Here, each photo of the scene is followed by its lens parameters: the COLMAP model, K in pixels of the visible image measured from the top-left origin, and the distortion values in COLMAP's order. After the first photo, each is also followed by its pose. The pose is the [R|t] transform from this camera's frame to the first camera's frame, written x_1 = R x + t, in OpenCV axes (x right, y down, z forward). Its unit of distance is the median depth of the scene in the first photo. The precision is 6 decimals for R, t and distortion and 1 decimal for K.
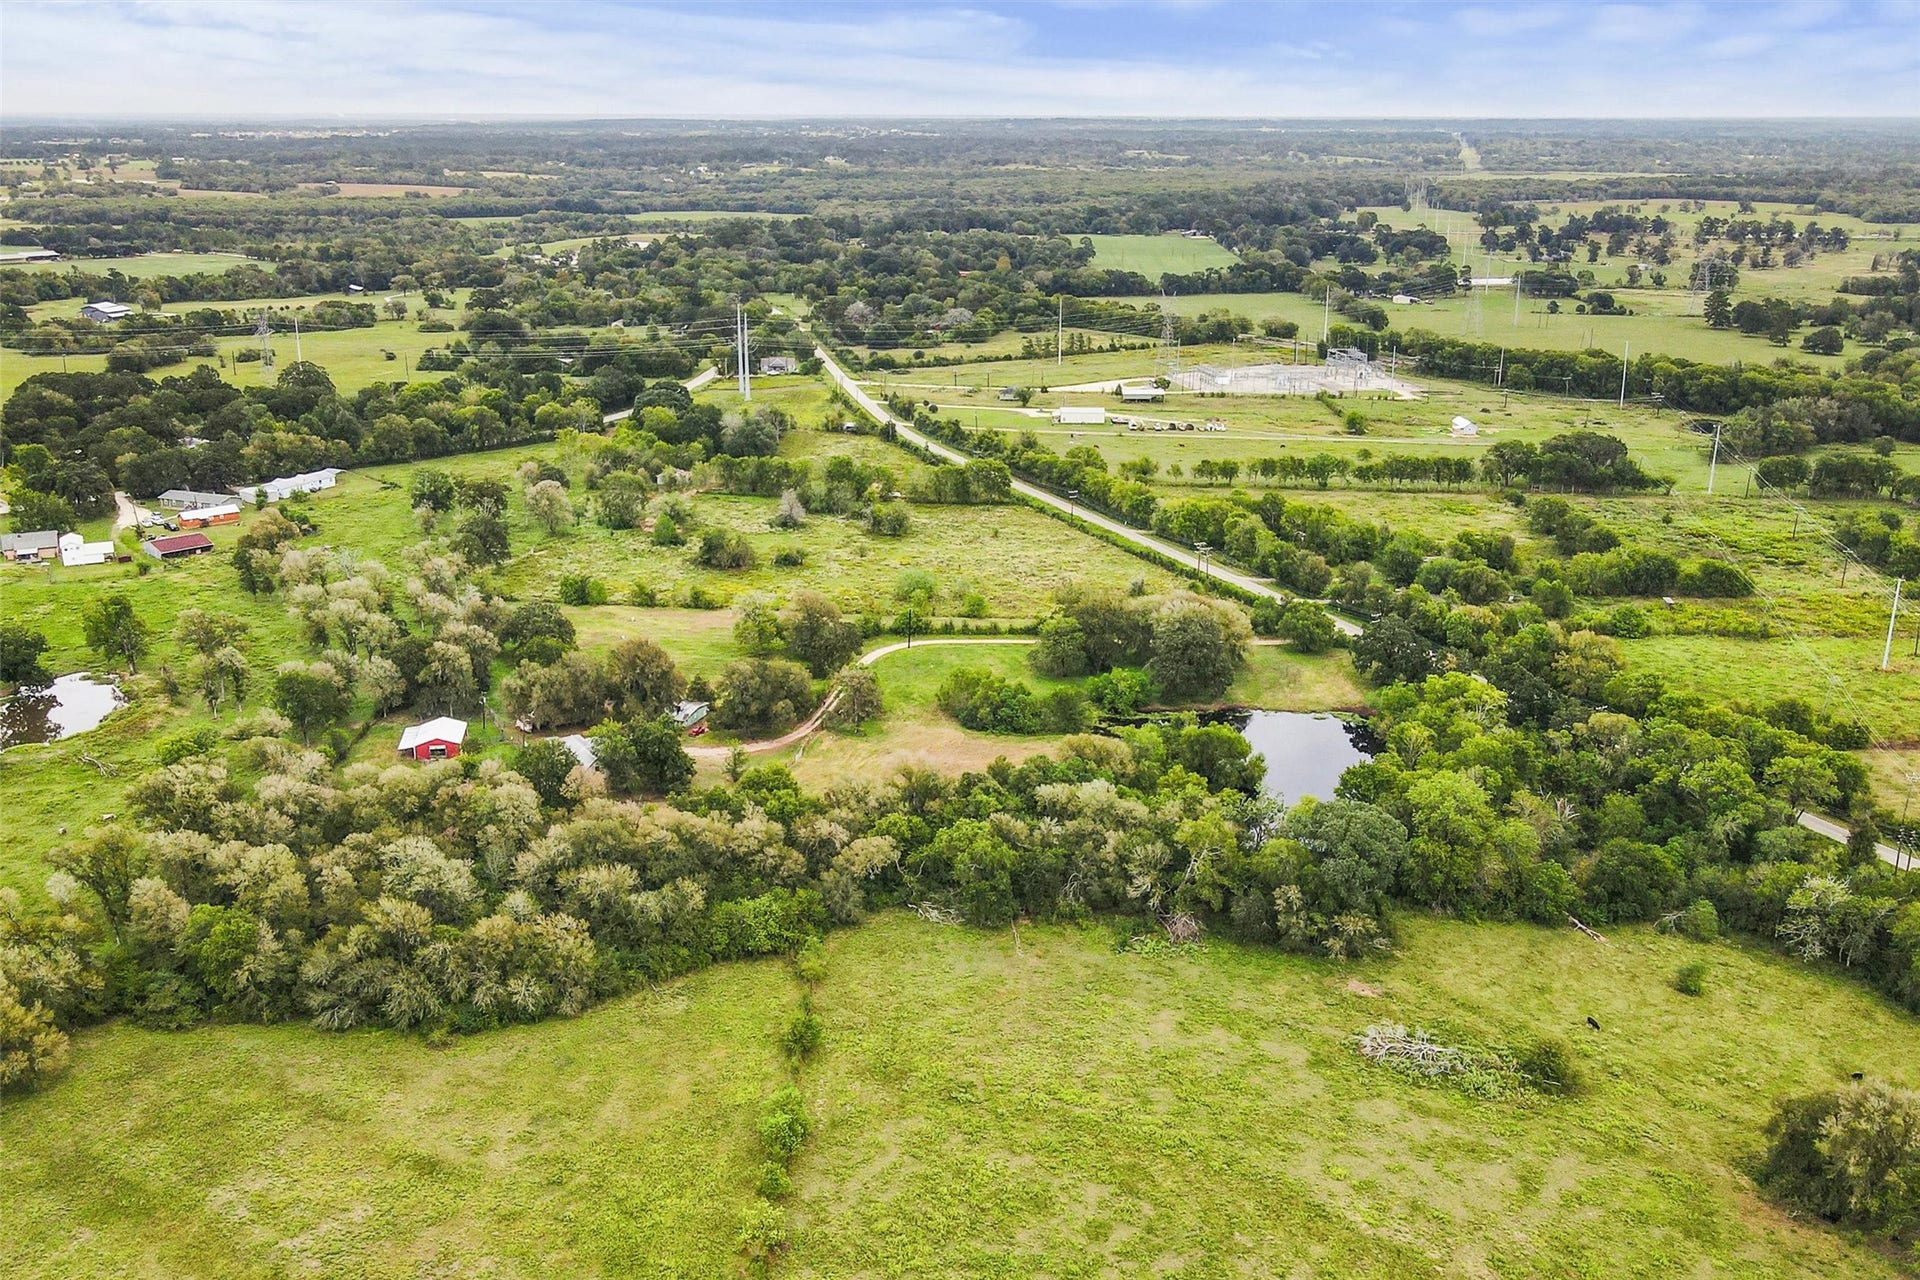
lens RADIAL K [[1706.3, 0, 961.7], [0, 1706.3, 639.7], [0, 0, 1]] dist [-0.005952, 0.050445]
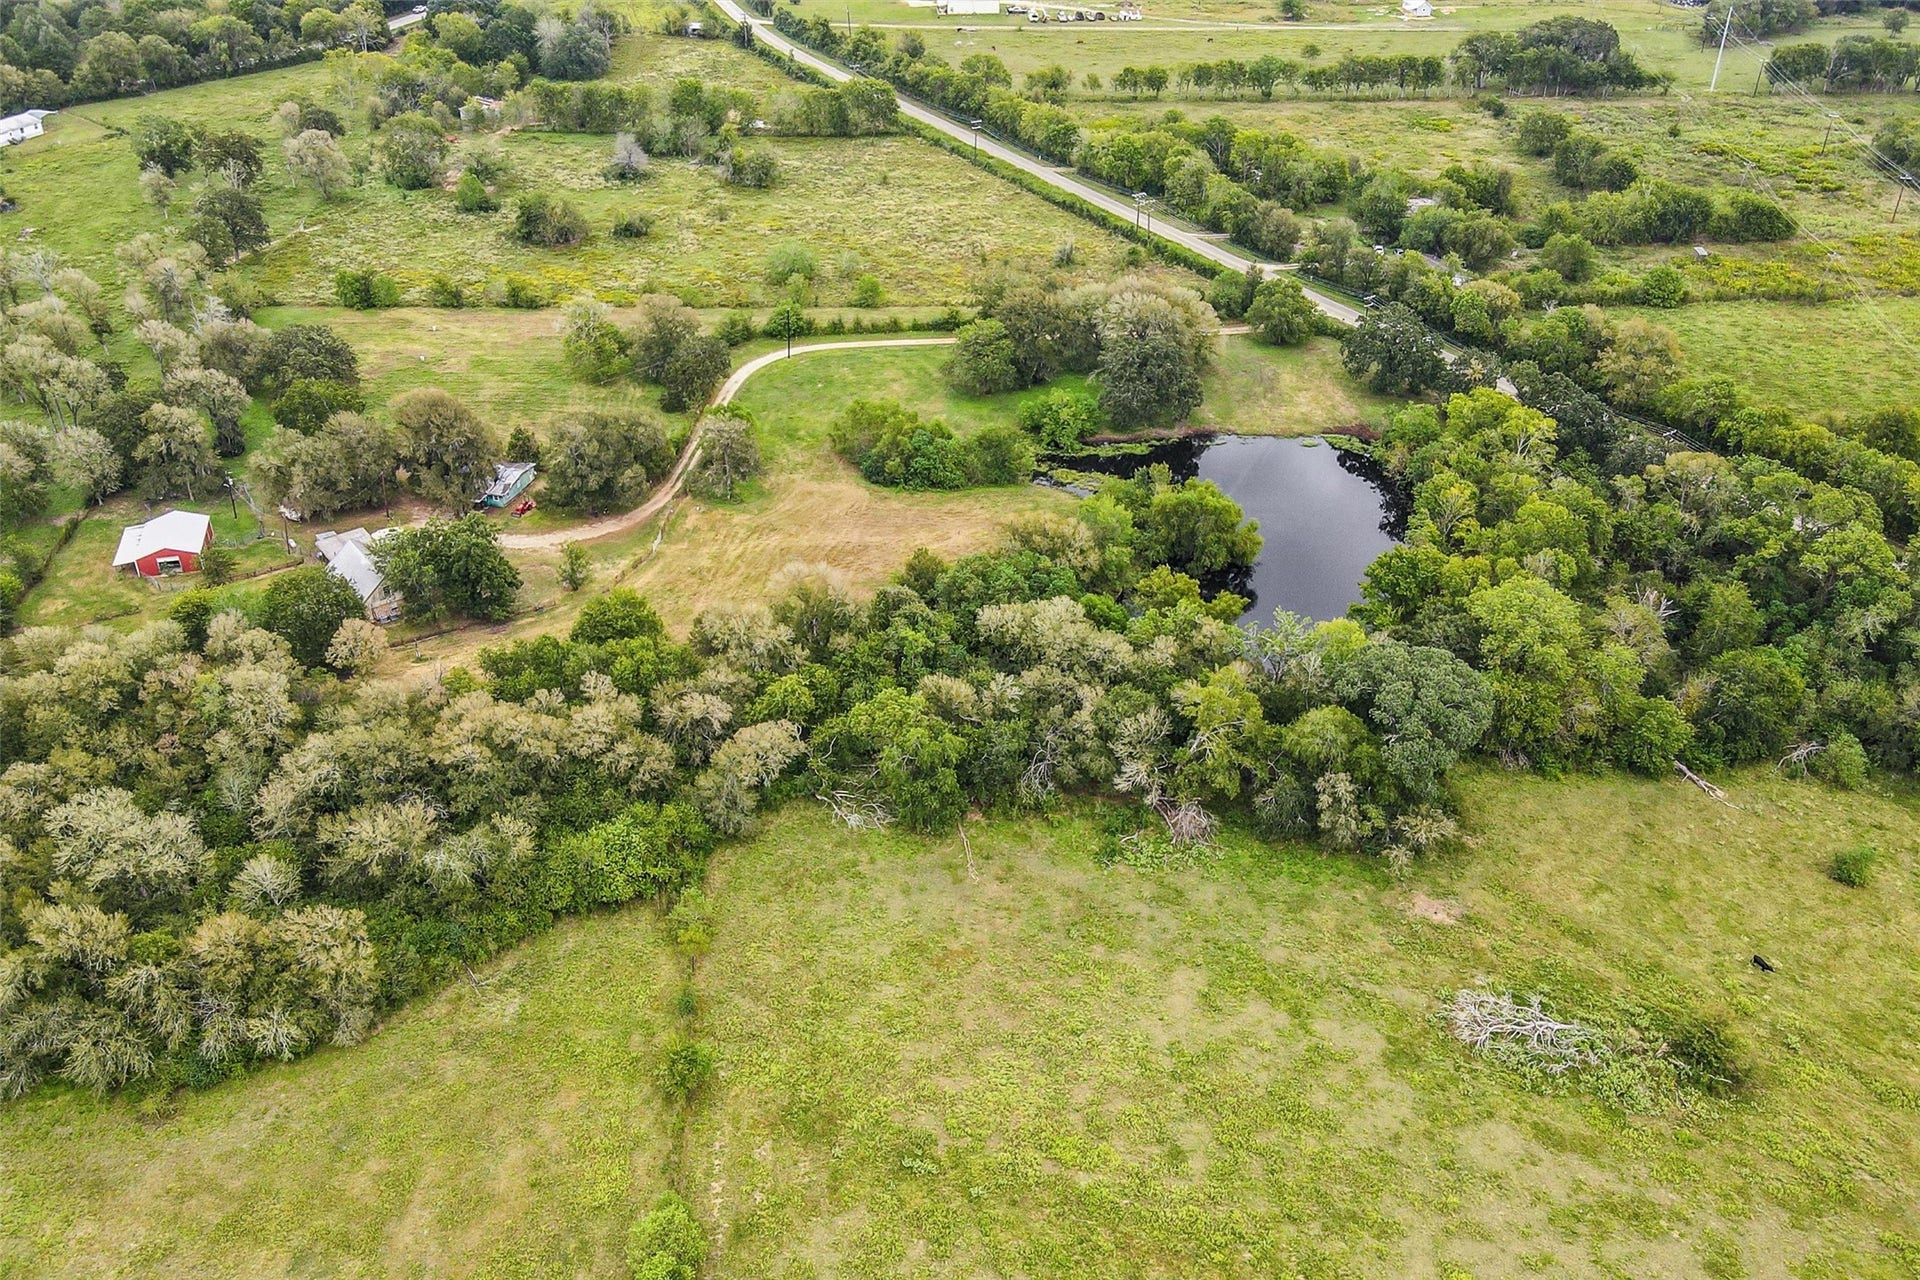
lens RADIAL K [[1706.3, 0, 966.6], [0, 1706.3, 640.4], [0, 0, 1]] dist [-0.005952, 0.050445]
pose [[0.996482, -0.049714, 0.067468, -0.011033], [0.031657, 0.968699, 0.246212, -0.076895], [-0.077596, -0.243210, 0.966865, 0.243819]]
